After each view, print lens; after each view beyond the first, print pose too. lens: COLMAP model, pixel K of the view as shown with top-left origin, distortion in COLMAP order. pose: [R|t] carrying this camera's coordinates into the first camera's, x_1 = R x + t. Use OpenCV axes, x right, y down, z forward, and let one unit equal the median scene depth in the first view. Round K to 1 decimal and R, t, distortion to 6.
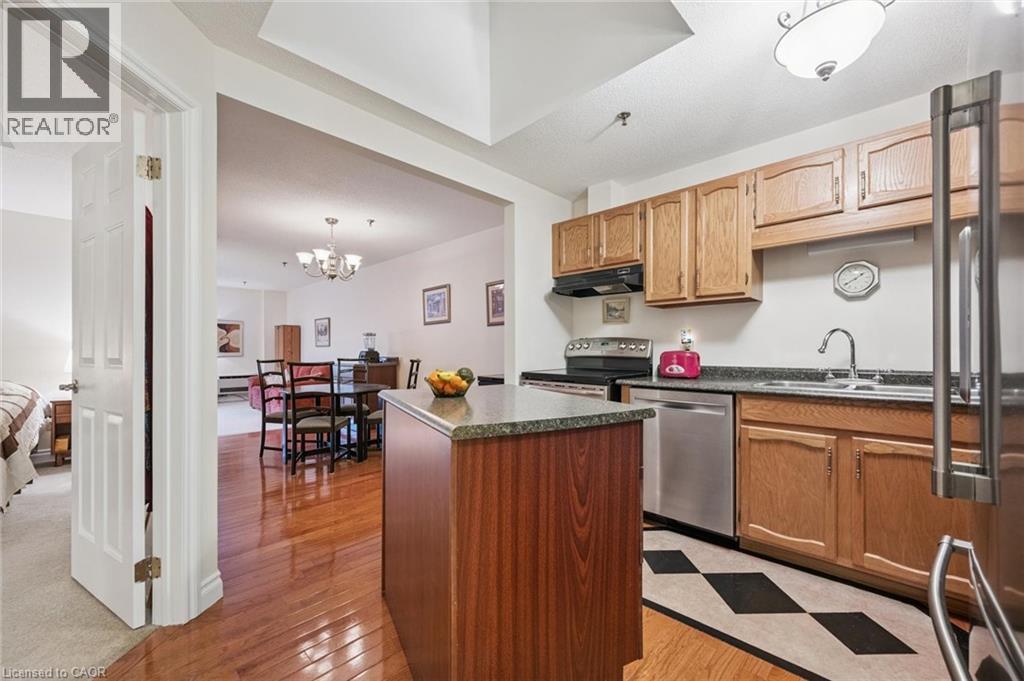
lens RADIAL K [[400.9, 0, 516.8], [0, 400.9, 351.2], [0, 0, 1]] dist [-0.004269, 0.000326]
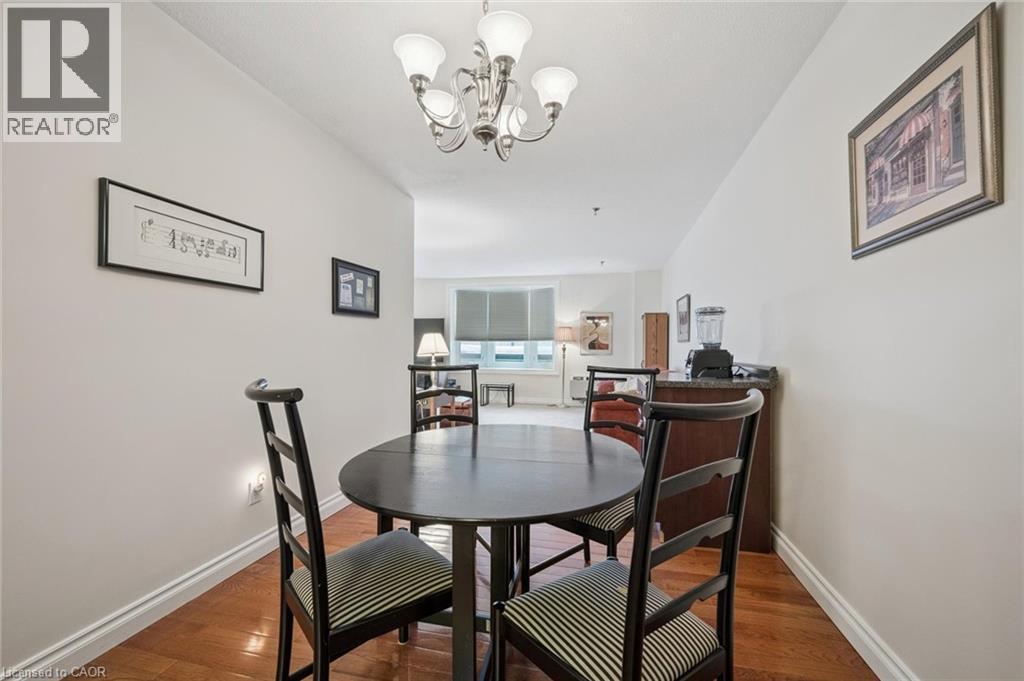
lens RADIAL K [[400.9, 0, 518.8], [0, 400.9, 344.8], [0, 0, 1]] dist [-0.004269, 0.000326]
pose [[0.522340, 0.000136, -0.852737, -0.250448], [-0.009159, 0.999943, -0.005451, -0.003840], [0.852688, 0.010657, 0.522312, 1.423649]]
